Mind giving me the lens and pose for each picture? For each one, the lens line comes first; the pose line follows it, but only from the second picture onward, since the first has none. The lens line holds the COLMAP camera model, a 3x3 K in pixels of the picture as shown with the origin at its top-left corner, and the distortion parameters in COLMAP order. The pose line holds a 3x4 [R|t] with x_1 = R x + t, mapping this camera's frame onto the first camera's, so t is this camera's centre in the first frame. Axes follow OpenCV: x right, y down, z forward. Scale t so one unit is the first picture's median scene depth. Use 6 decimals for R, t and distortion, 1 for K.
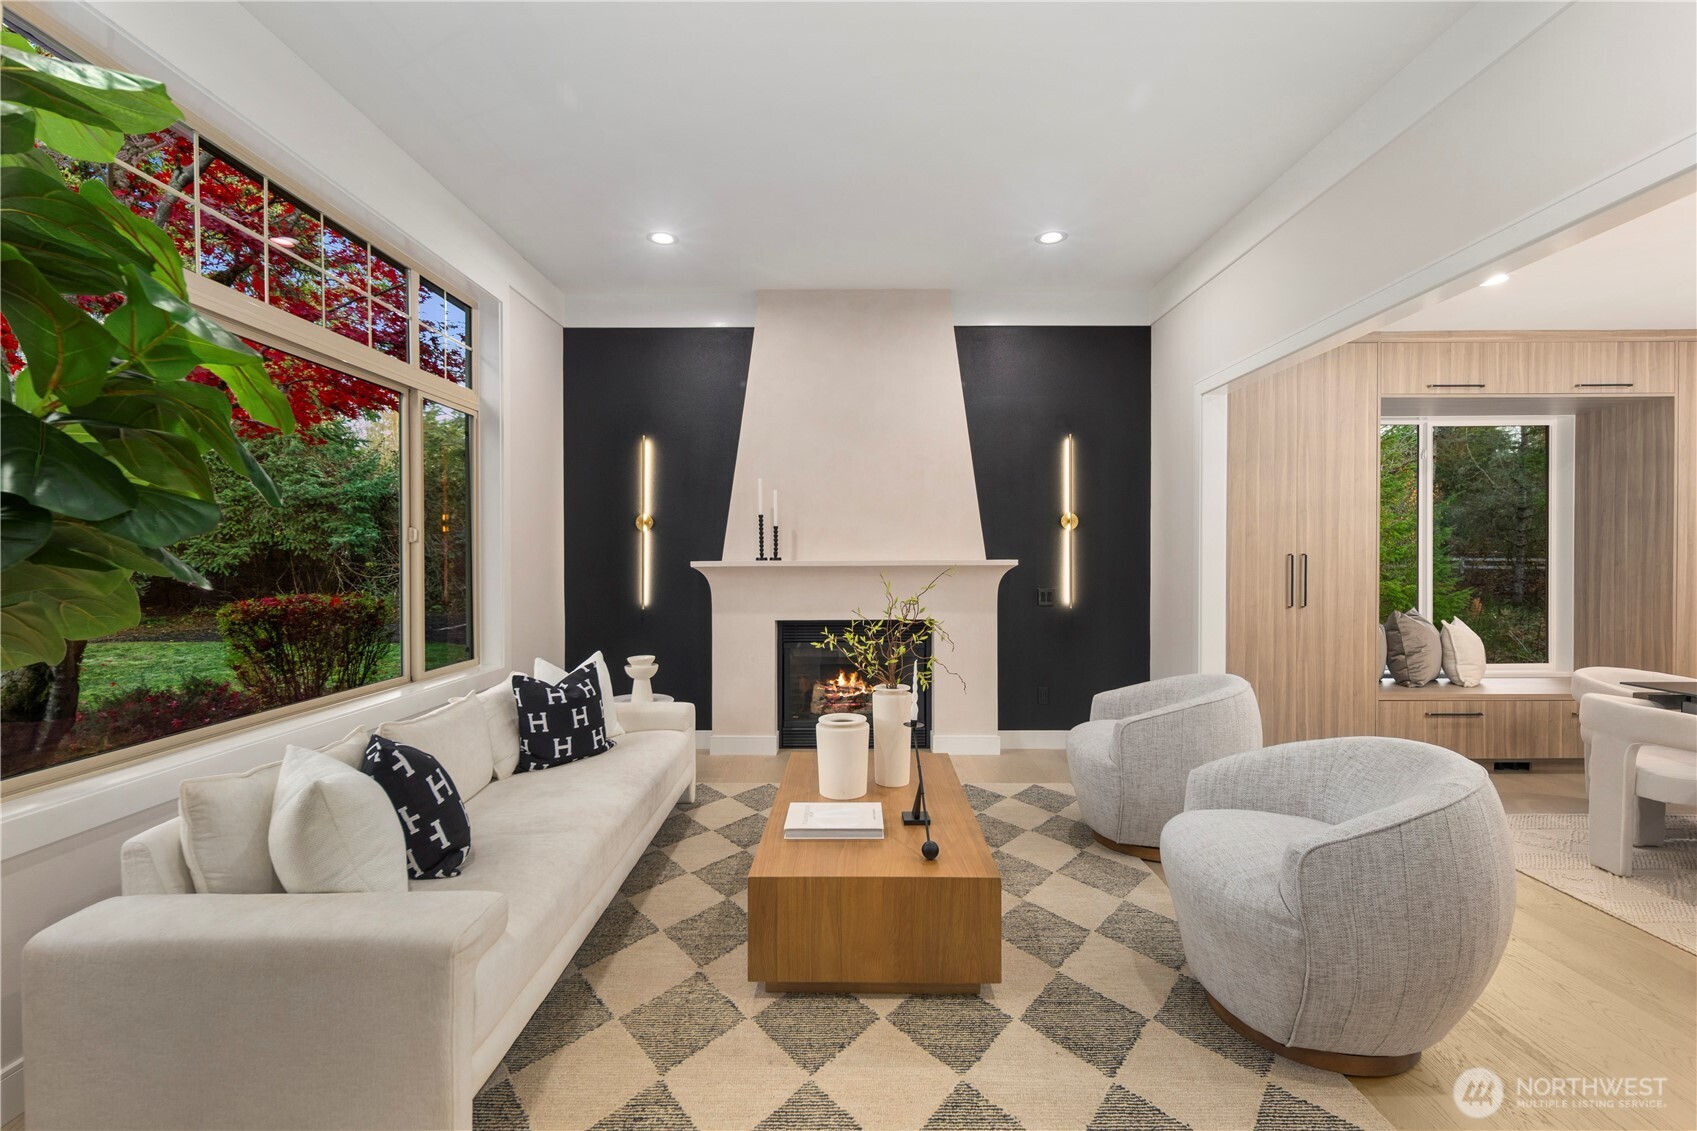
lens RADIAL K [[740.5, 0, 847.6], [0, 740.5, 563.7], [0, 0, 1]] dist [0.002891, -0.001710]
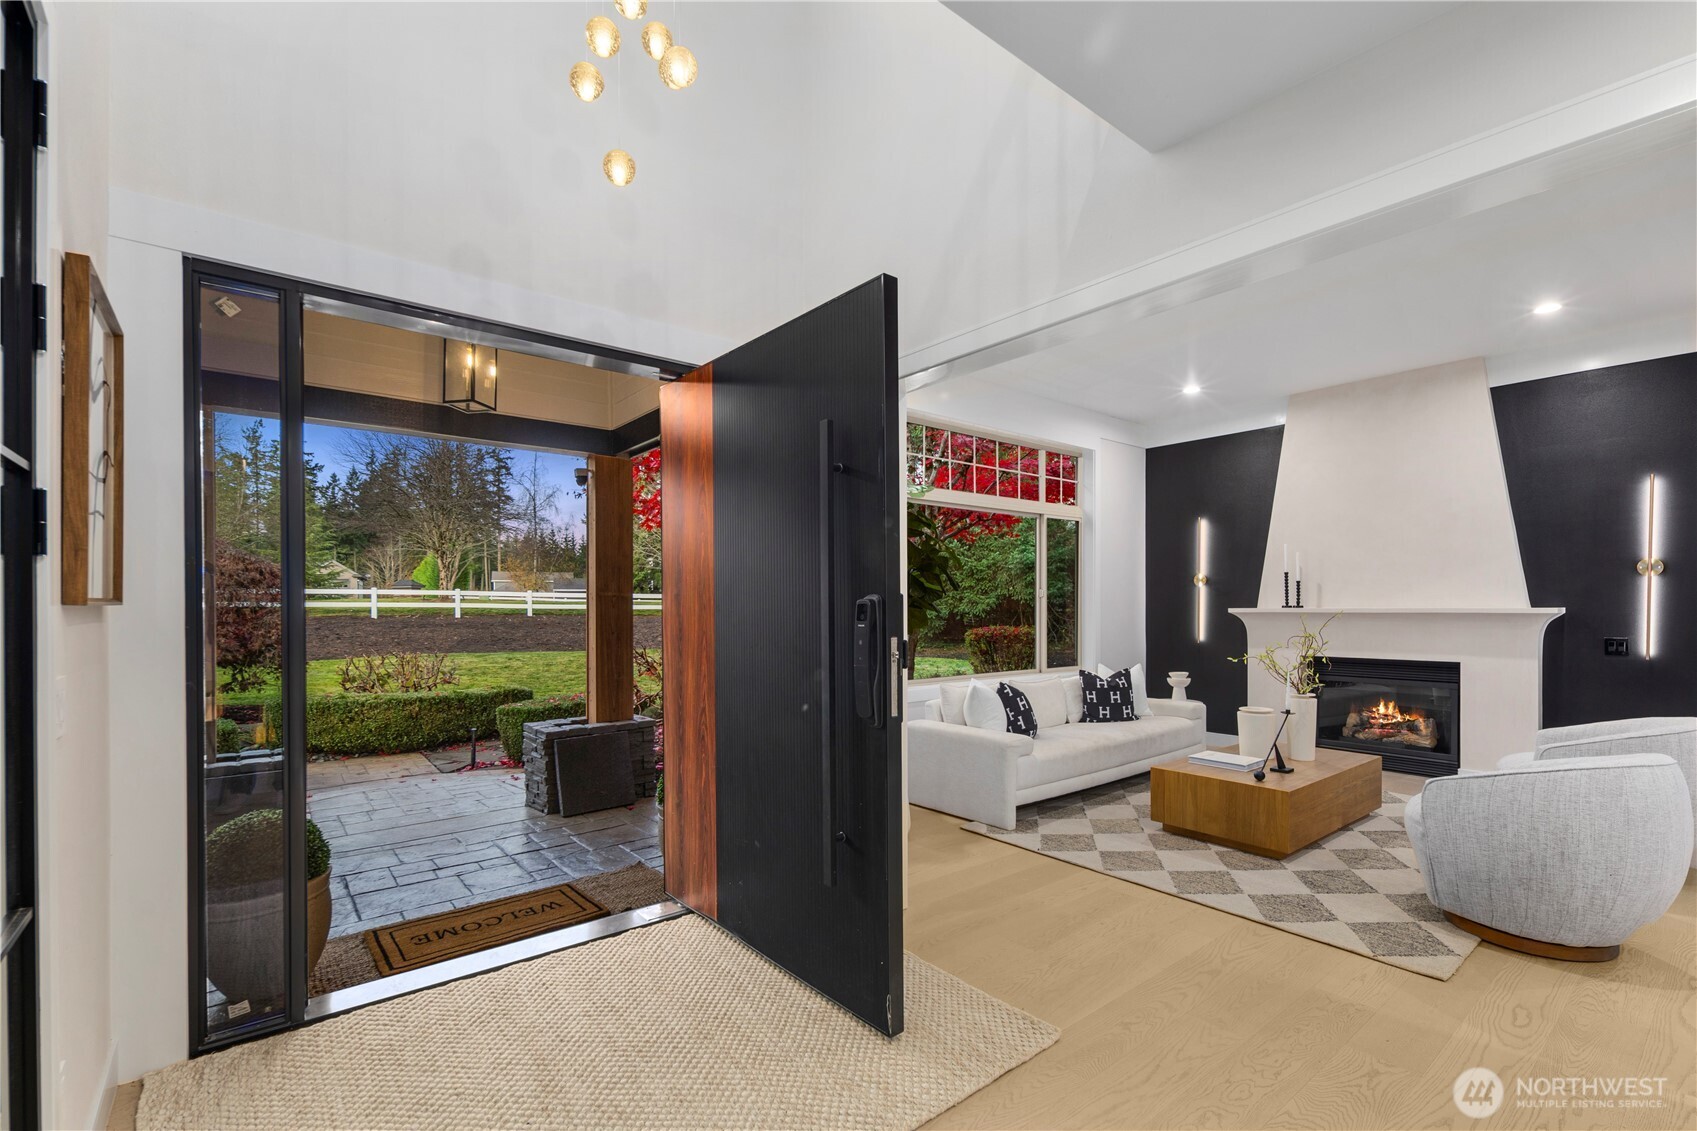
lens RADIAL K [[740.5, 0, 845.9], [0, 740.5, 598.1], [0, 0, 1]] dist [0.002891, -0.001710]
pose [[0.626047, -0.007802, -0.779746, 0.444622], [-0.005662, 0.999878, -0.014551, 0.001917], [0.779764, 0.013525, 0.625927, -0.434282]]
